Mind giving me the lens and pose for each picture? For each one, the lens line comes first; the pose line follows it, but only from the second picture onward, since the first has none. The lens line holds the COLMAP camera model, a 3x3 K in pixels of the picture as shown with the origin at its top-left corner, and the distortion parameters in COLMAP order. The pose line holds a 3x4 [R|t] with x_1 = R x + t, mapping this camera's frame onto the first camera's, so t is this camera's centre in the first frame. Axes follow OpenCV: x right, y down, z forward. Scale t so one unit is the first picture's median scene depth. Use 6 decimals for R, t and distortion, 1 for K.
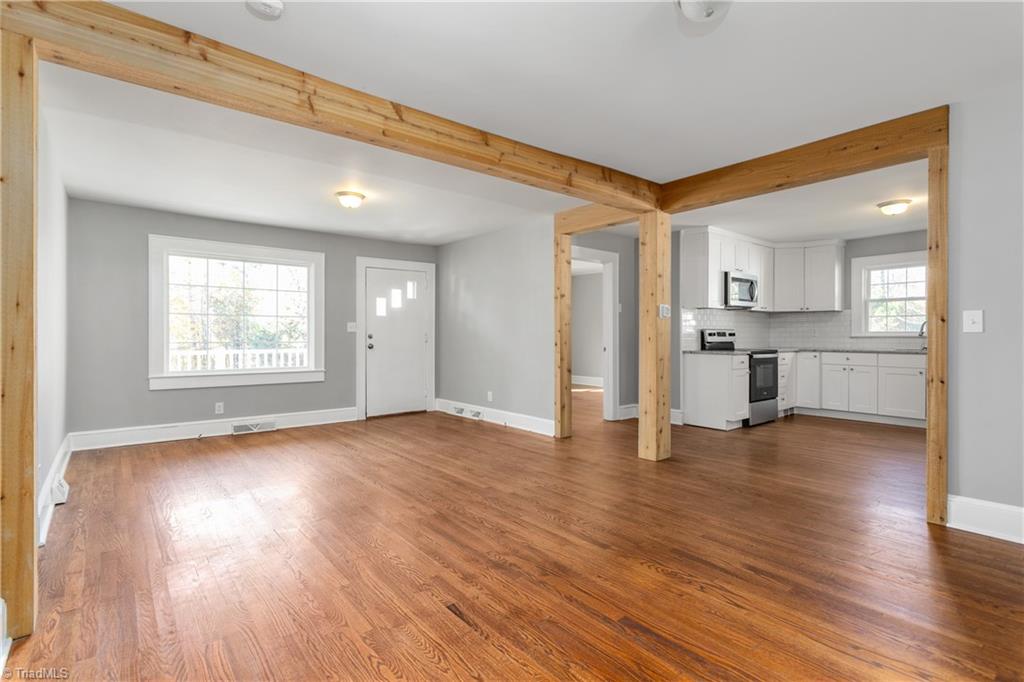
lens RADIAL K [[487.3, 0, 498.5], [0, 487.3, 335.1], [0, 0, 1]] dist [-0.000018, 0.001825]
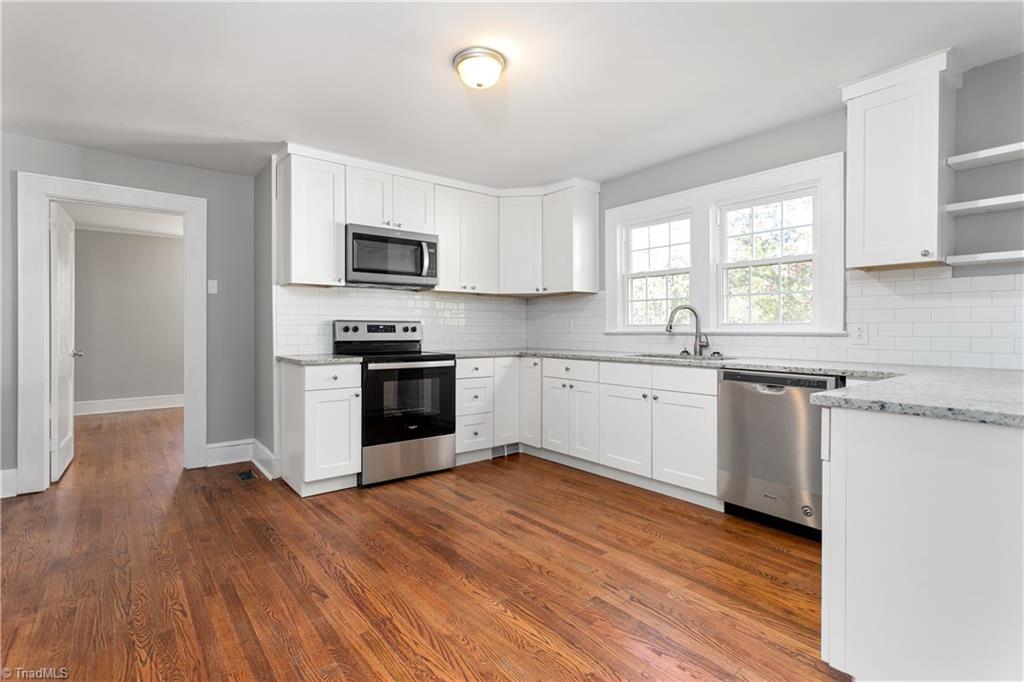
lens RADIAL K [[487.3, 0, 516.7], [0, 487.3, 330.4], [0, 0, 1]] dist [-0.000018, 0.001825]
pose [[0.999849, -0.000541, 0.017377, 0.677300], [0.000538, 1.000000, 0.000159, 0.000275], [-0.017377, -0.000150, 0.999849, 0.412791]]
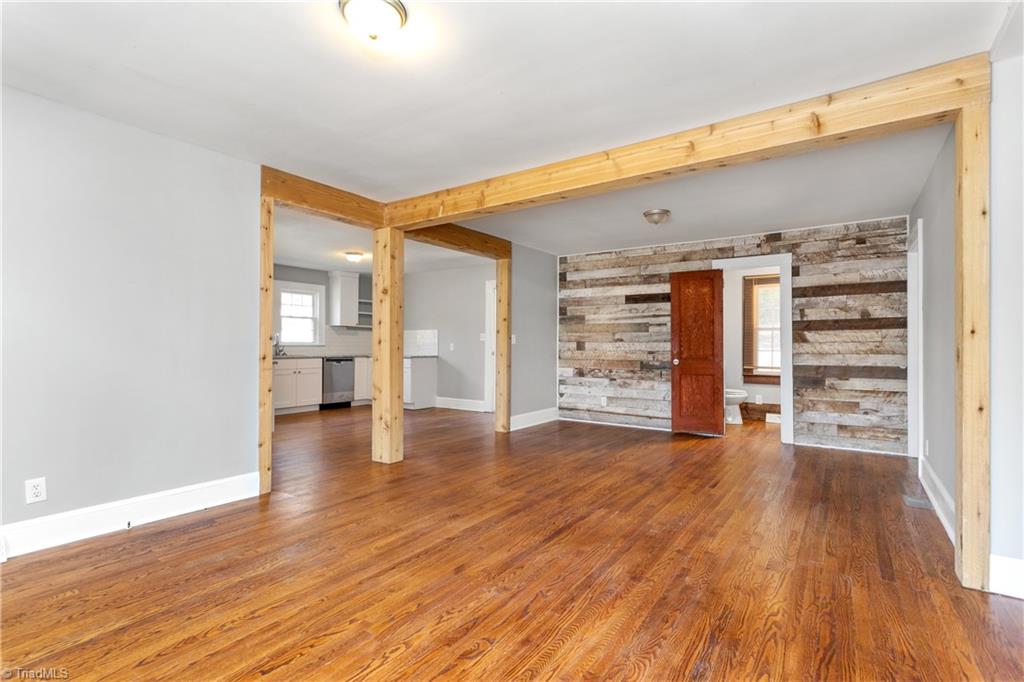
lens RADIAL K [[487.3, 0, 514.6], [0, 487.3, 342.2], [0, 0, 1]] dist [-0.000018, 0.001825]
pose [[-0.296575, 0.004633, 0.954998, -0.575383], [-0.004477, 0.999970, -0.006242, 0.000526], [-0.954999, -0.006127, -0.296546, 0.783966]]
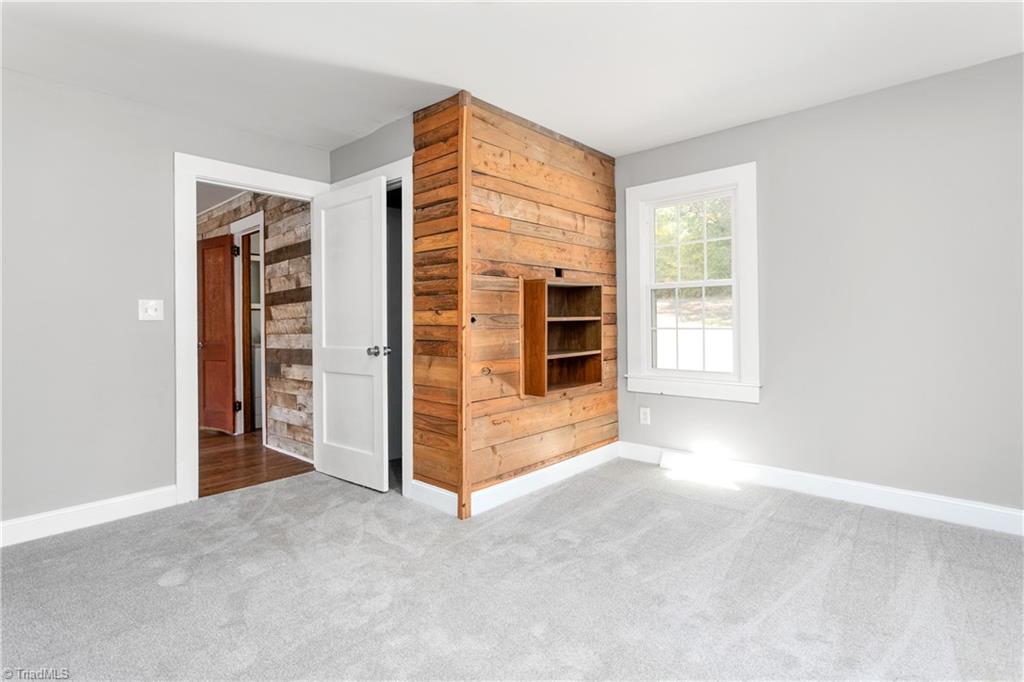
lens RADIAL K [[487.3, 0, 523.1], [0, 487.3, 340.2], [0, 0, 1]] dist [-0.000018, 0.001825]
pose [[-0.173648, -0.008720, 0.984769, -0.658548], [0.000005, 0.999961, 0.008855, 0.016719], [-0.984808, 0.001543, -0.173641, -0.278829]]
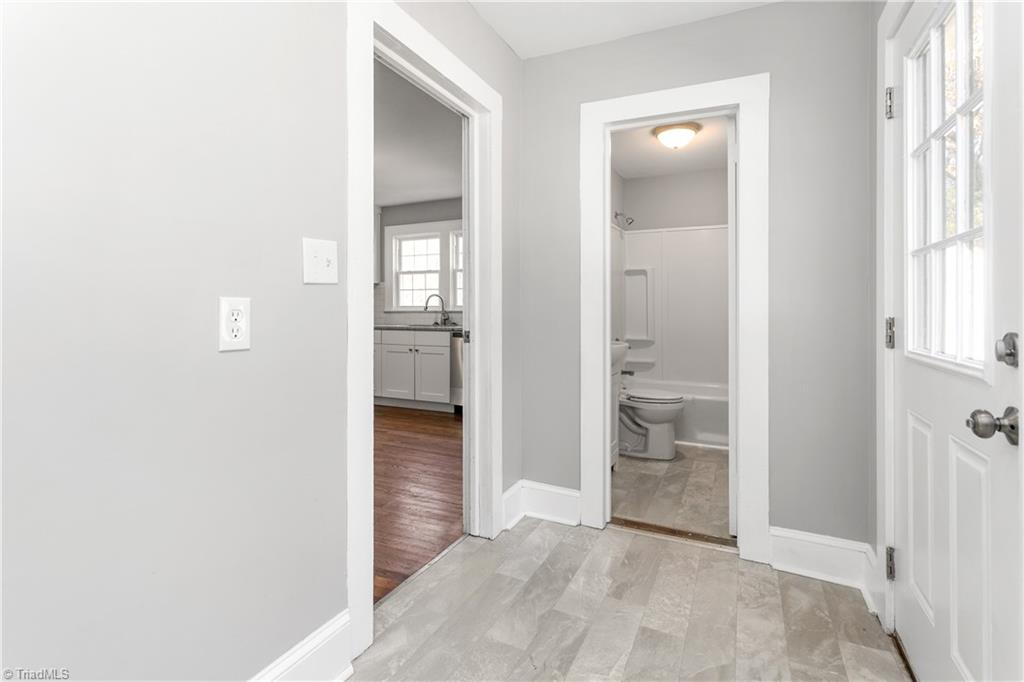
lens RADIAL K [[487.3, 0, 497.7], [0, 487.3, 310.9], [0, 0, 1]] dist [-0.000018, 0.001825]
pose [[0.906007, -0.002613, 0.423255, 0.597486], [0.002211, 0.999997, 0.001441, 0.001754], [-0.423257, -0.000369, 0.906009, 0.080703]]
